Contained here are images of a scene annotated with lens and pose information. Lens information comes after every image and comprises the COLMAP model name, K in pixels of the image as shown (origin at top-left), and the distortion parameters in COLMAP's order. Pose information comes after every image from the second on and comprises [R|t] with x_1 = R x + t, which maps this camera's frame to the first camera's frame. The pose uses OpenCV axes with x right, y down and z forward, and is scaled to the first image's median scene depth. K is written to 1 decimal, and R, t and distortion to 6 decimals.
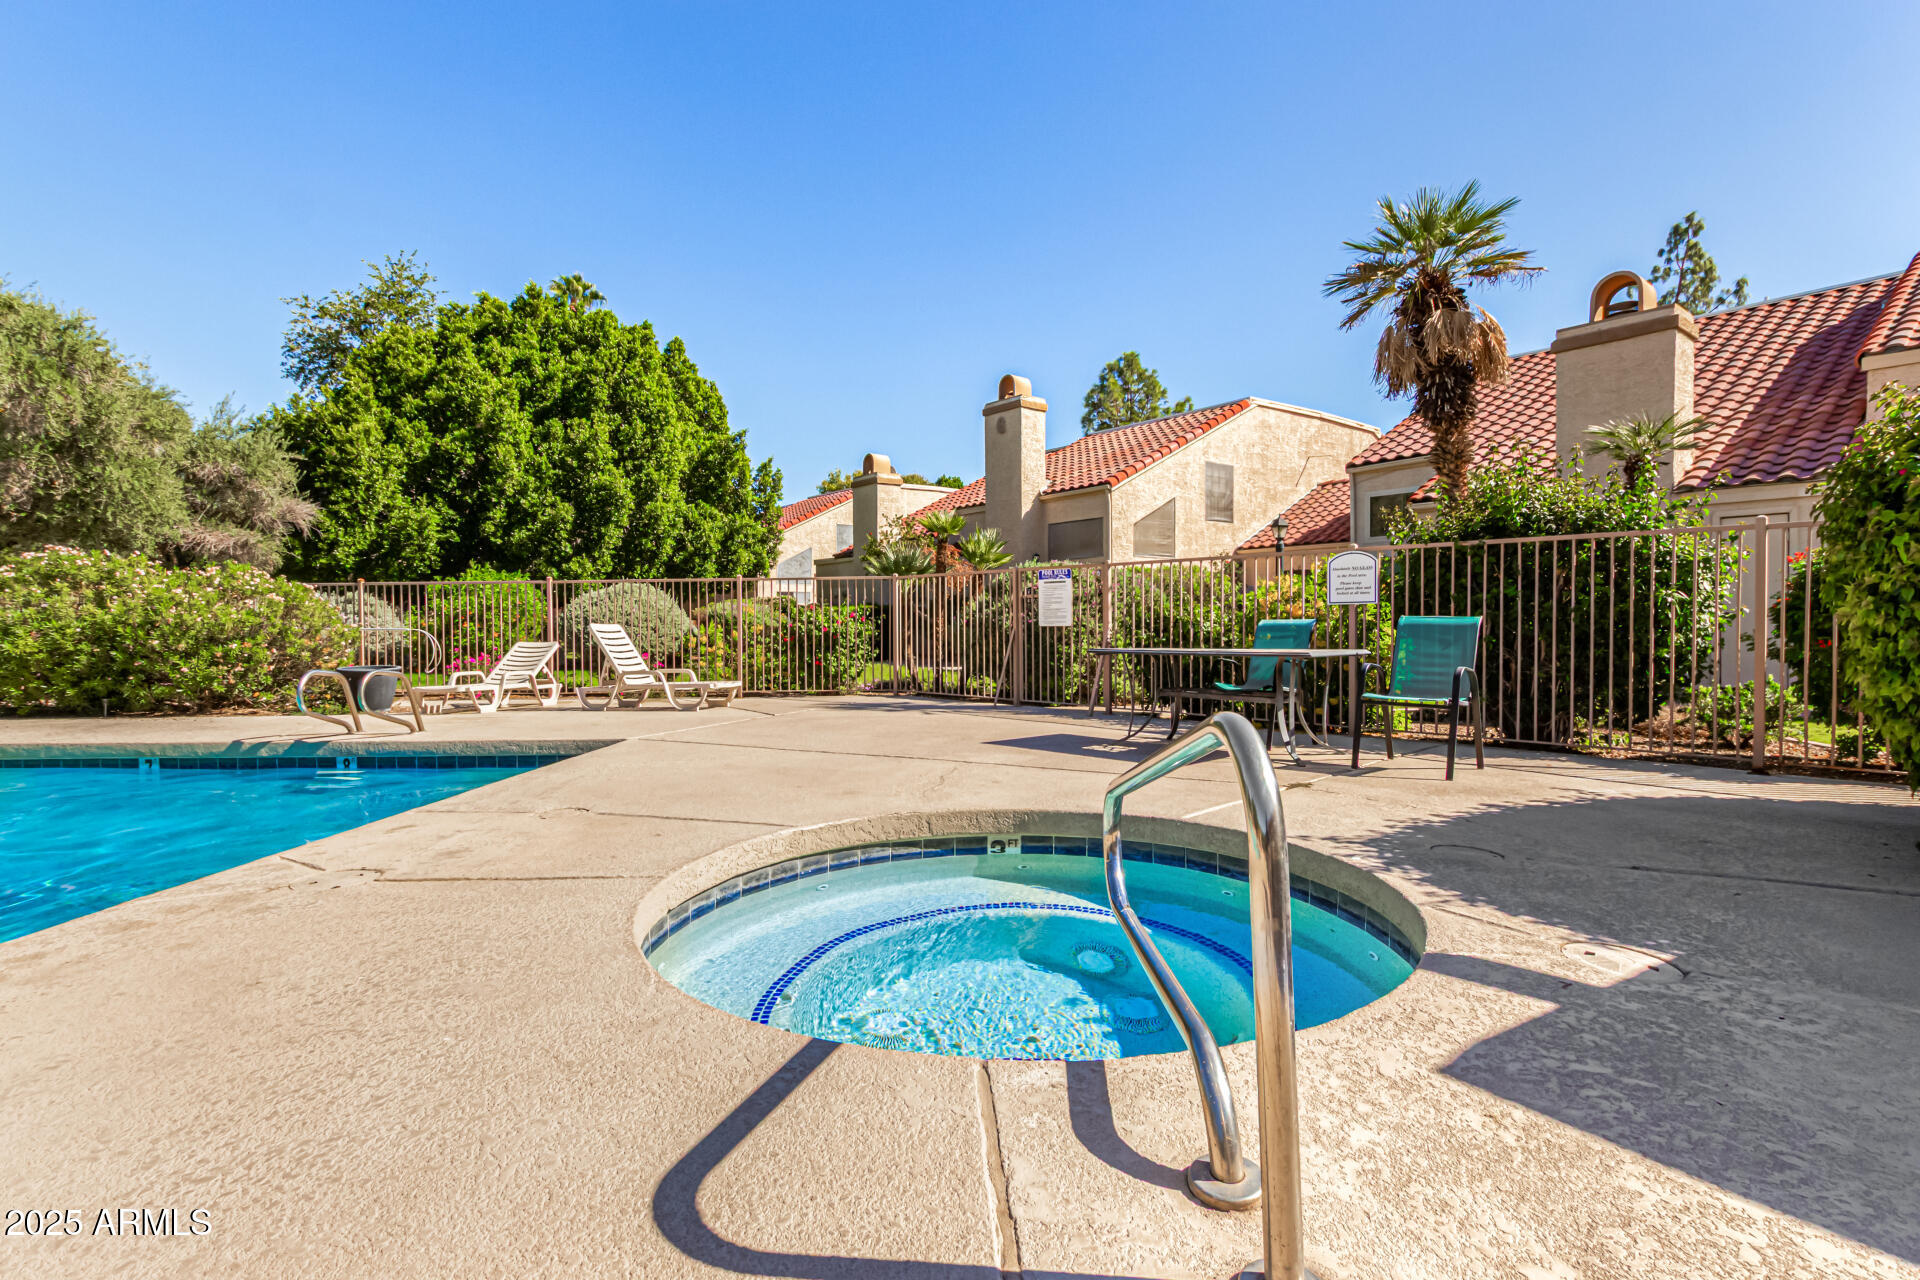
lens RADIAL K [[873.0, 0, 973.0], [0, 873.0, 639.6], [0, 0, 1]] dist [-0.000493, -0.001098]
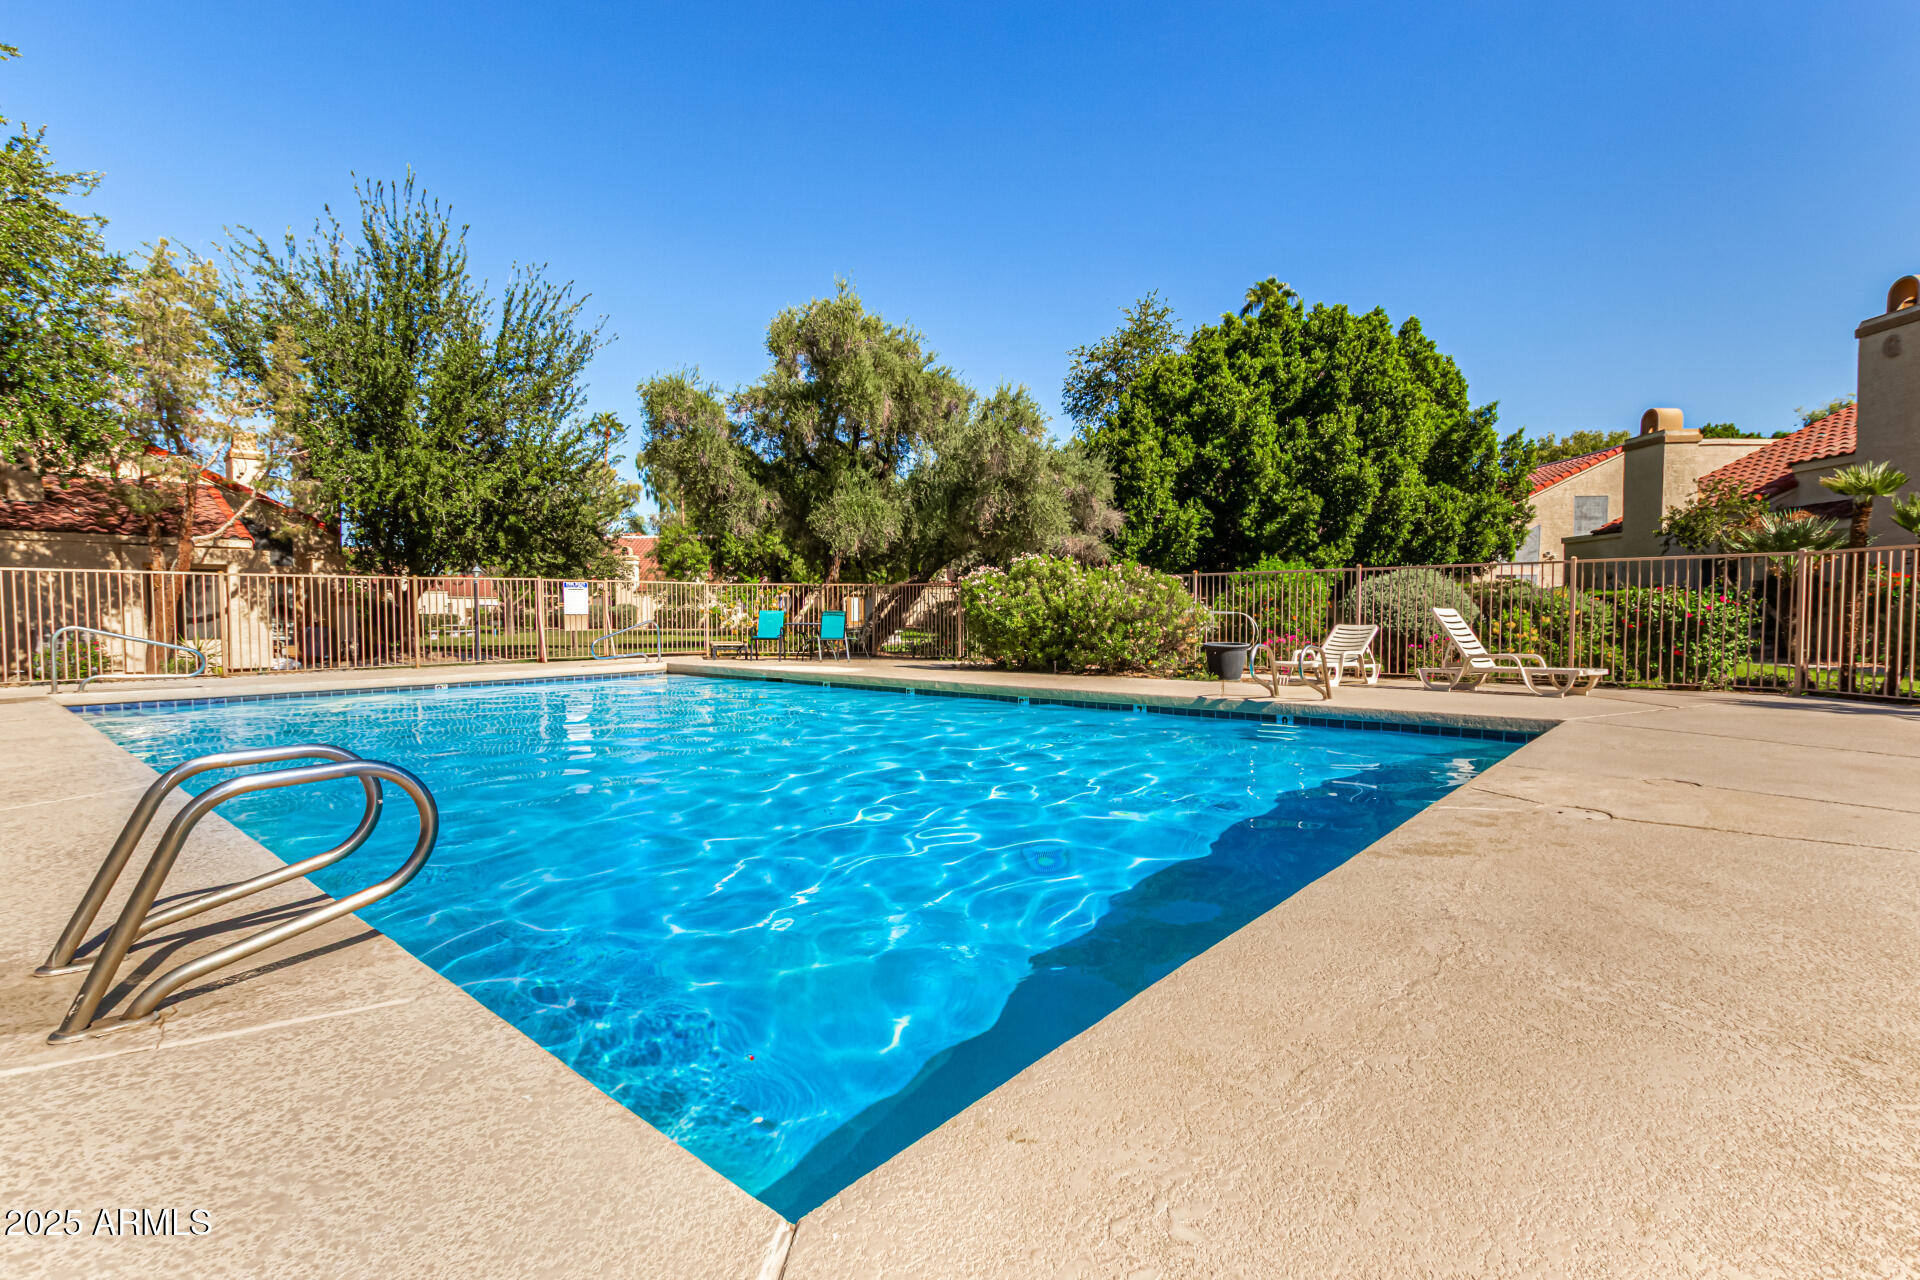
lens RADIAL K [[873.0, 0, 959.9], [0, 873.0, 636.8], [0, 0, 1]] dist [-0.000493, -0.001098]
pose [[0.772733, 0.022744, -0.634324, -0.119045], [-0.015163, 0.999734, 0.017374, 0.003840], [0.634550, -0.003808, 0.772872, -0.096284]]
